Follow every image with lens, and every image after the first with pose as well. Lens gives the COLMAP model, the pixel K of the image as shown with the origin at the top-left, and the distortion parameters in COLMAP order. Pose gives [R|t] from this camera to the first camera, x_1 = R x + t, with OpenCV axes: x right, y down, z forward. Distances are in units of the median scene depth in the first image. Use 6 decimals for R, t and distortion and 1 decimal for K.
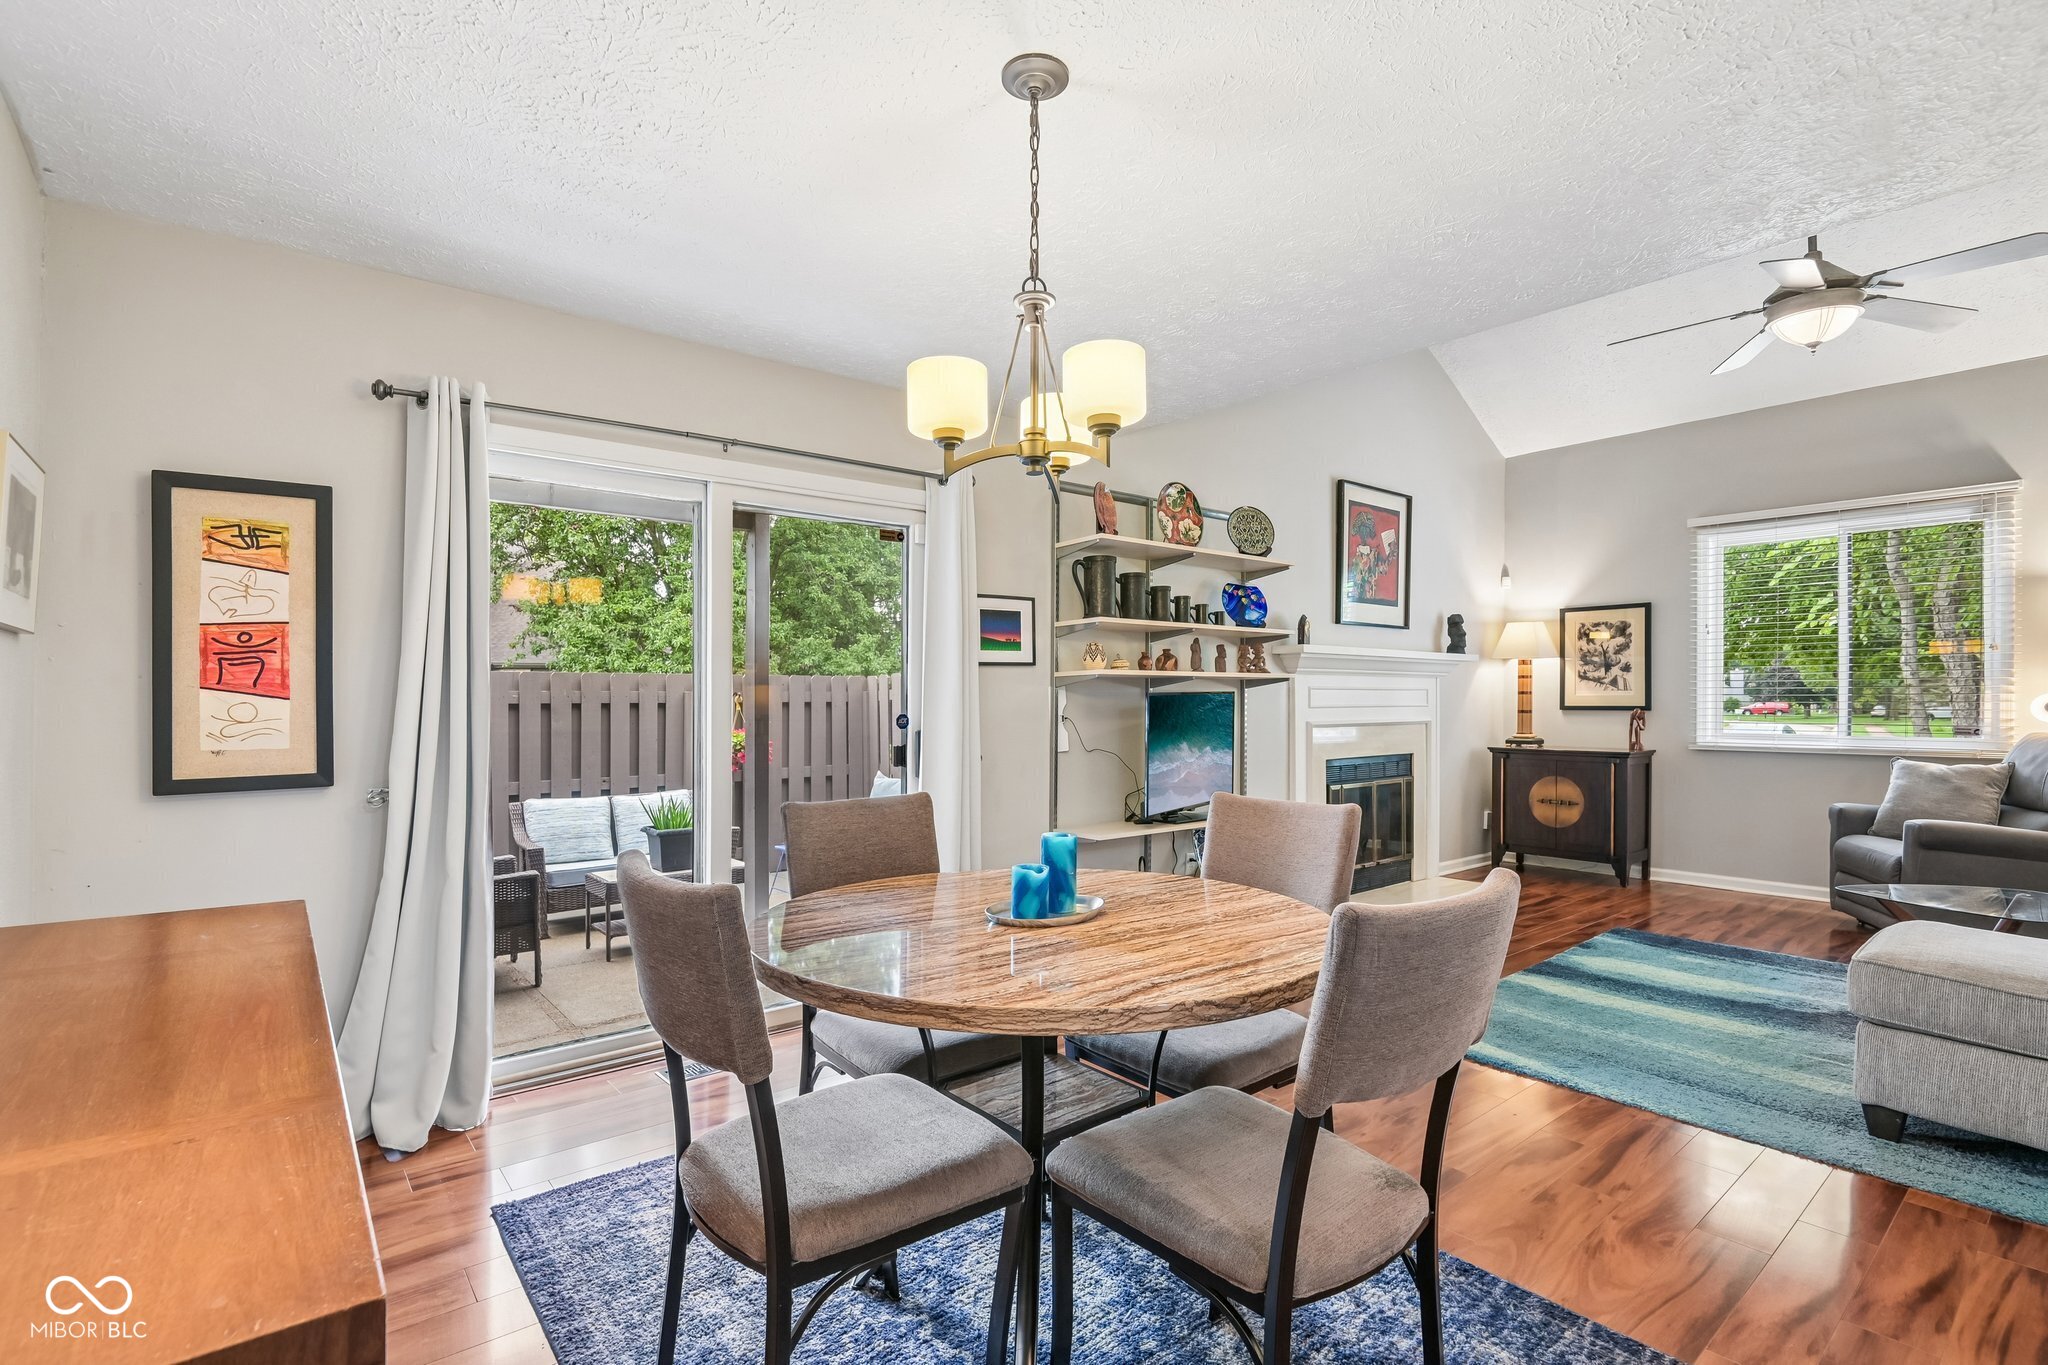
lens RADIAL K [[948.0, 0, 1013.7], [0, 948.0, 711.7], [0, 0, 1]] dist [-0.004064, -0.009271]
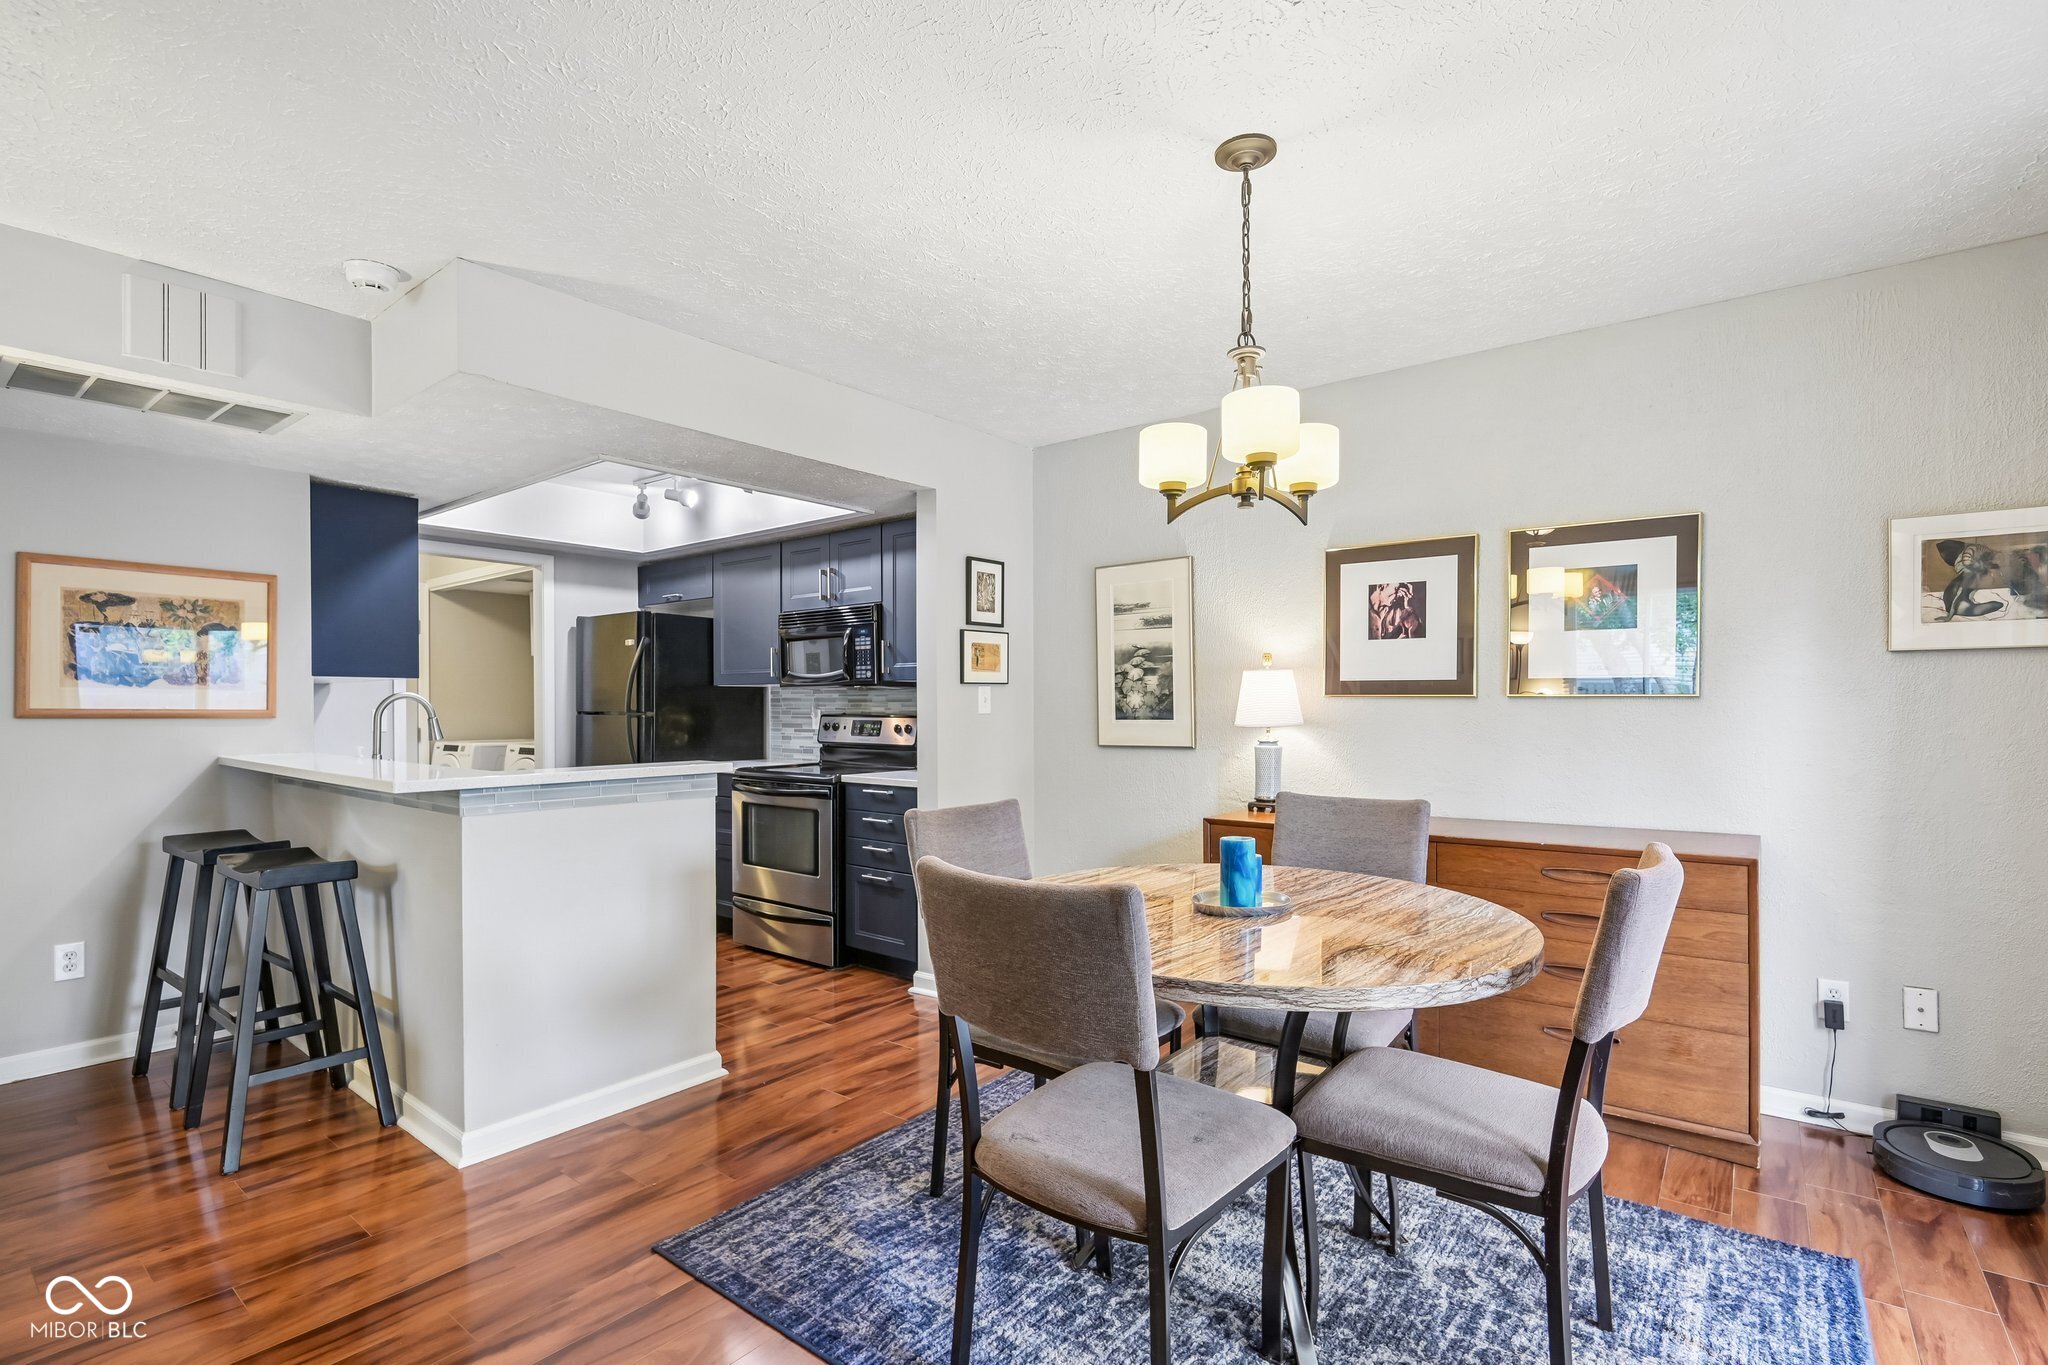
lens RADIAL K [[948.0, 0, 1013.7], [0, 948.0, 711.7], [0, 0, 1]] dist [-0.004064, -0.009271]
pose [[-0.975250, 0.006361, -0.221015, 0.168808], [0.002347, 0.999828, 0.018421, -0.008895], [0.221094, 0.017446, -0.975096, 0.638447]]
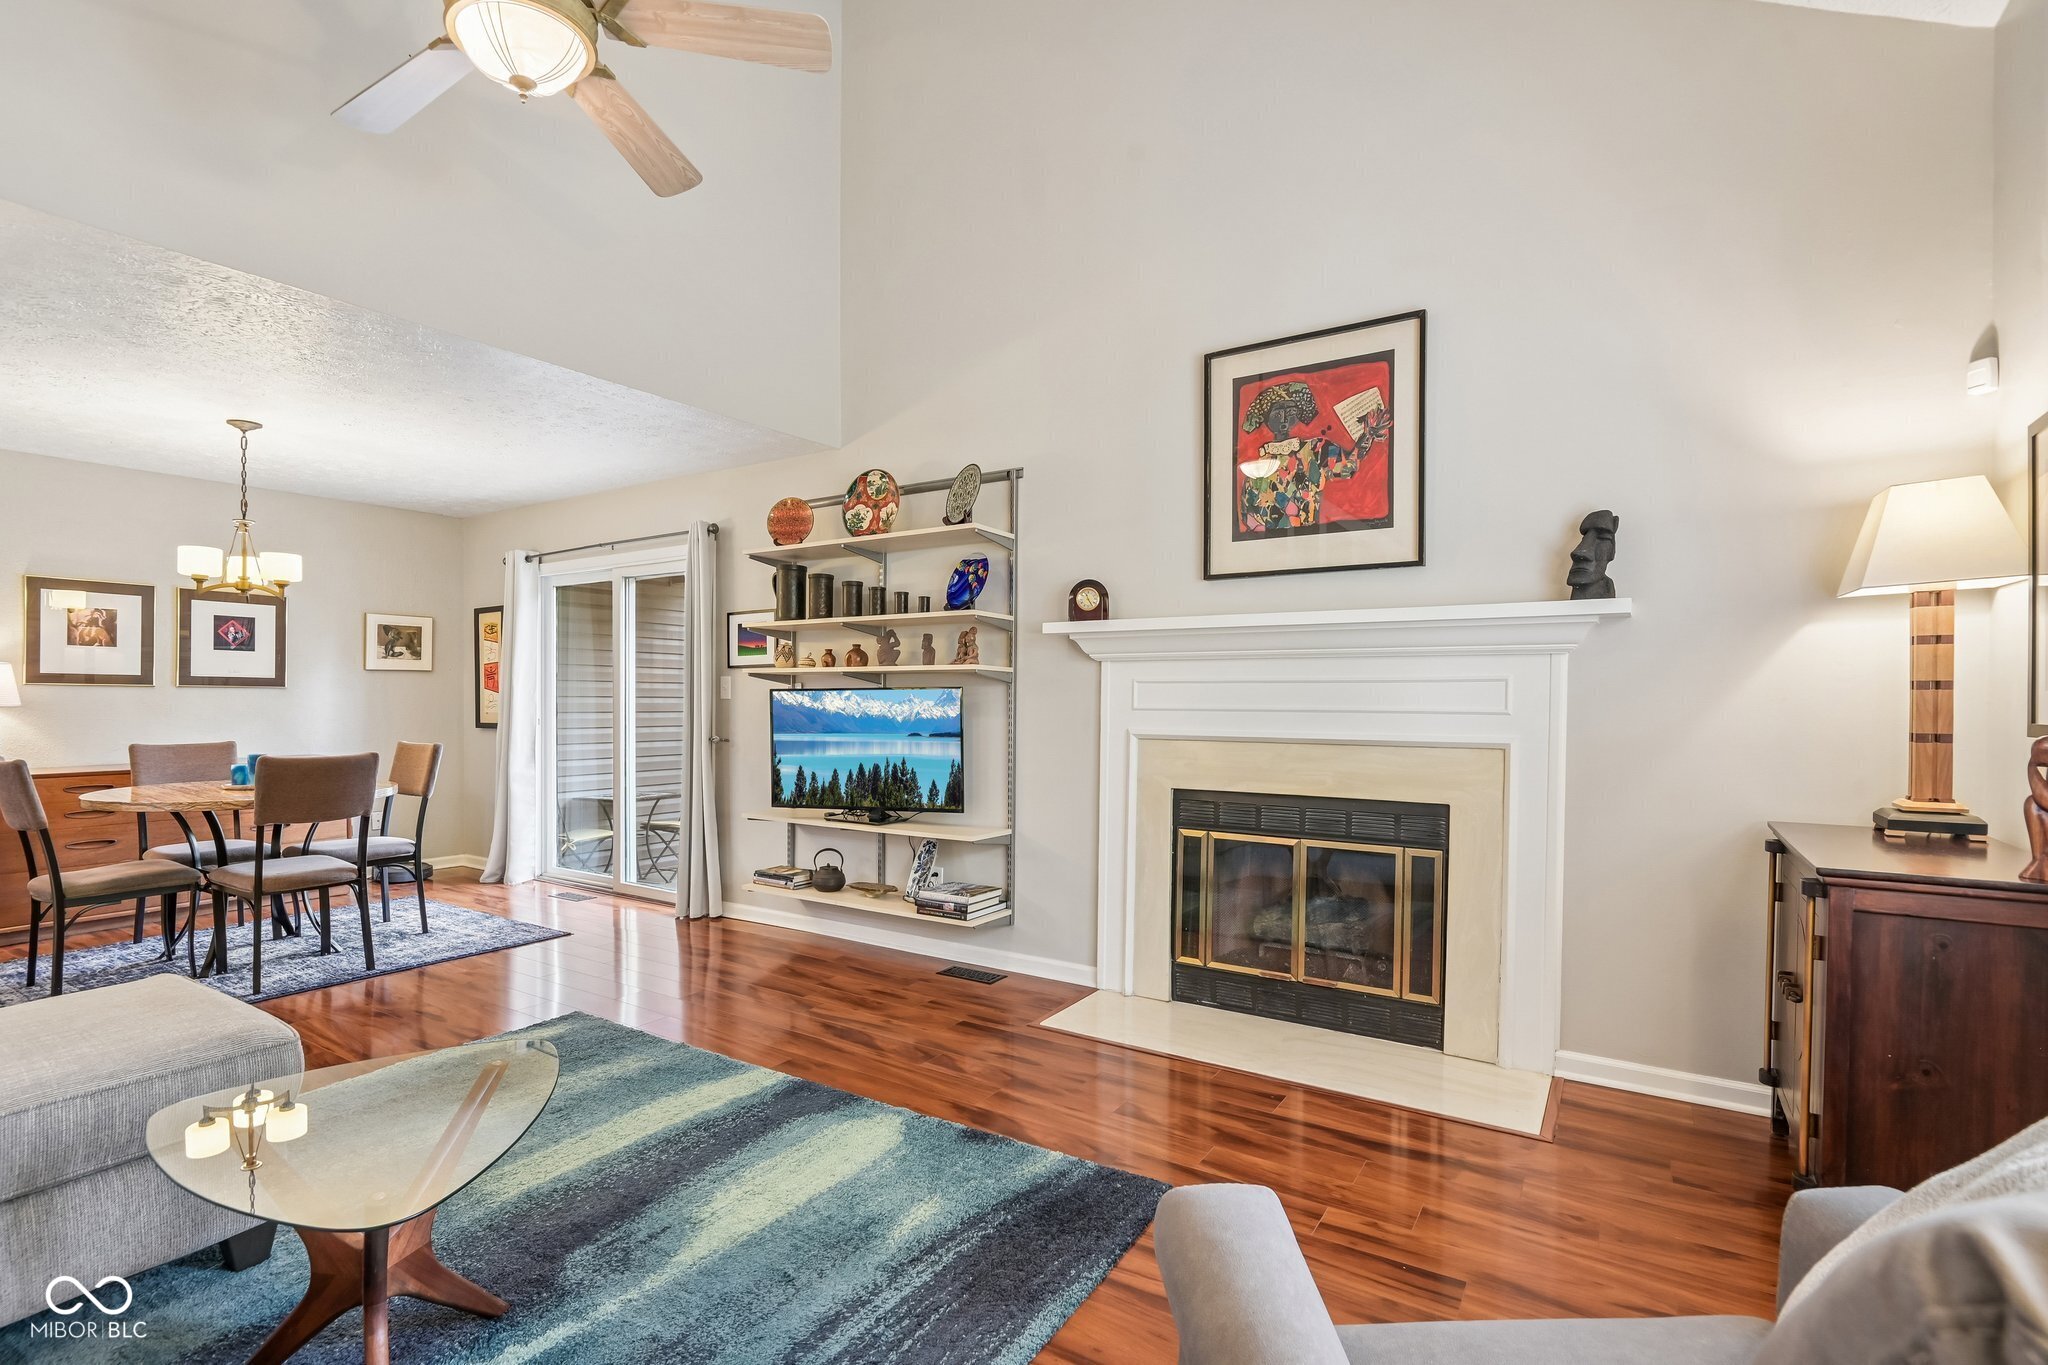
lens RADIAL K [[958.1, 0, 1014.0], [0, 958.1, 715.3], [0, 0, 1]] dist [-0.000819, -0.010202]
pose [[0.313147, 0.021373, -0.949464, 0.880890], [-0.018899, 0.999689, 0.016271, -0.009124], [0.949517, 0.012849, 0.313453, 0.644226]]
